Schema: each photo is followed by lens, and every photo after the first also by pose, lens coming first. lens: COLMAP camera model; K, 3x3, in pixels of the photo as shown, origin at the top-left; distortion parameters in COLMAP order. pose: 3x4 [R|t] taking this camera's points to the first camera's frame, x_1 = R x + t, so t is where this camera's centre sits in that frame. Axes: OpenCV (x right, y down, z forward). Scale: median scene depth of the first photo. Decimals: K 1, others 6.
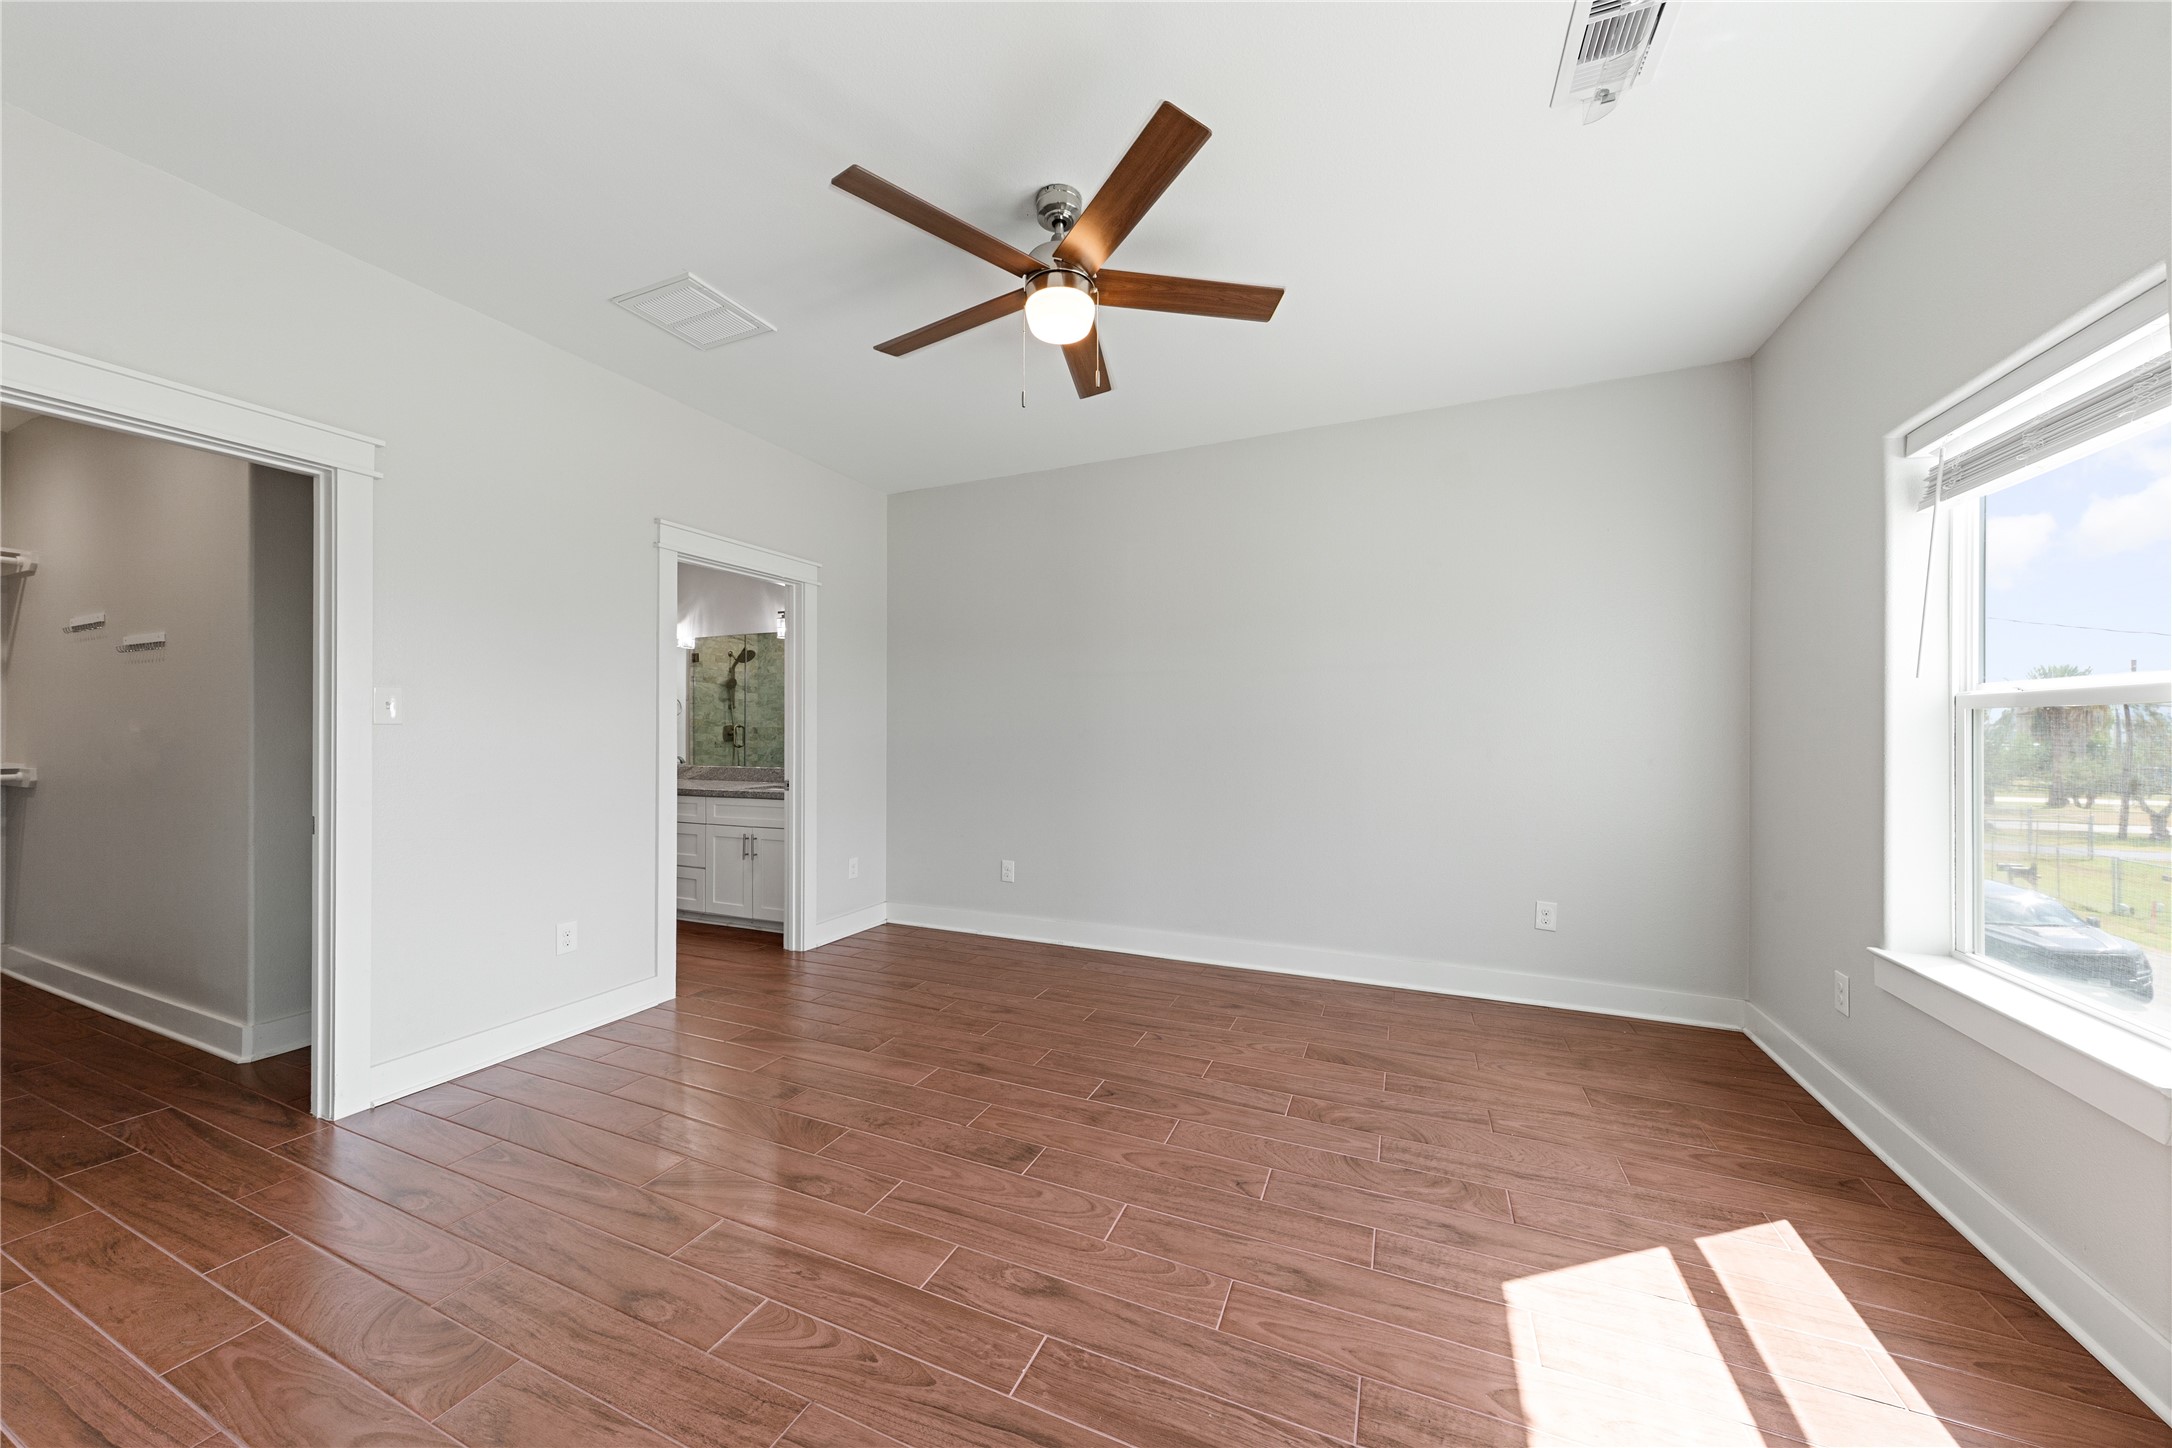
lens RADIAL K [[751.8, 0, 1080.3], [0, 751.8, 733.5], [0, 0, 1]] dist [0.006390, -0.001122]
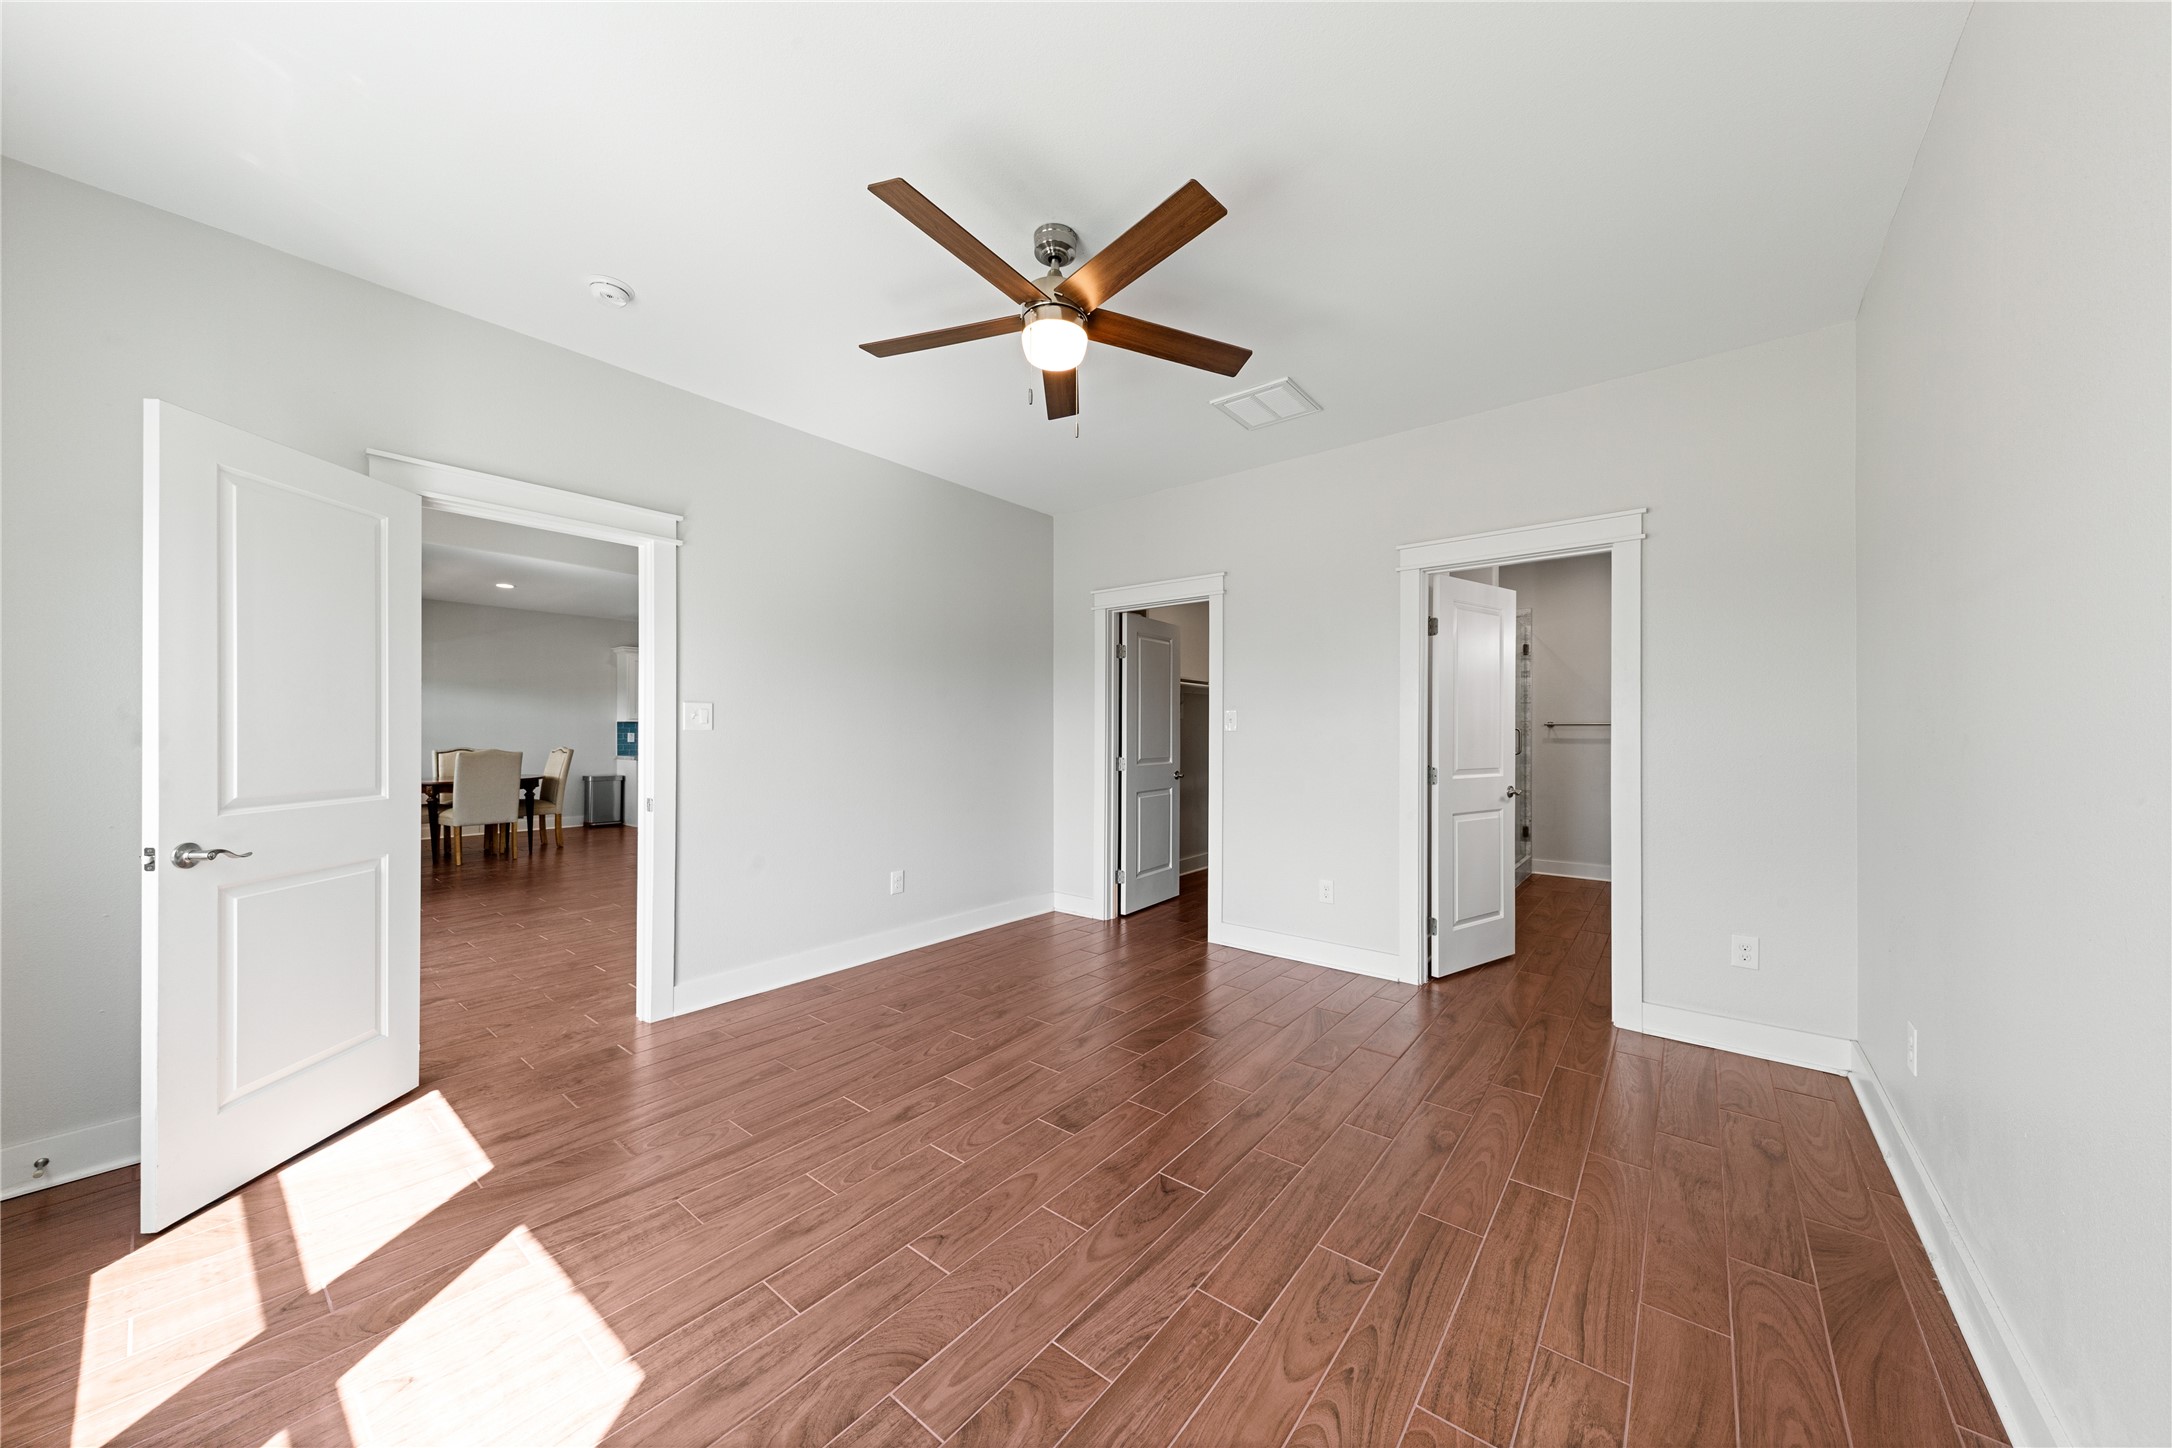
lens RADIAL K [[751.8, 0, 1098.9], [0, 751.8, 728.8], [0, 0, 1]] dist [0.006390, -0.001122]
pose [[-0.252035, -0.003067, -0.967713, 1.162499], [-0.015010, 0.999887, 0.000741, -0.015776], [0.967602, 0.014712, -0.252053, 1.569398]]
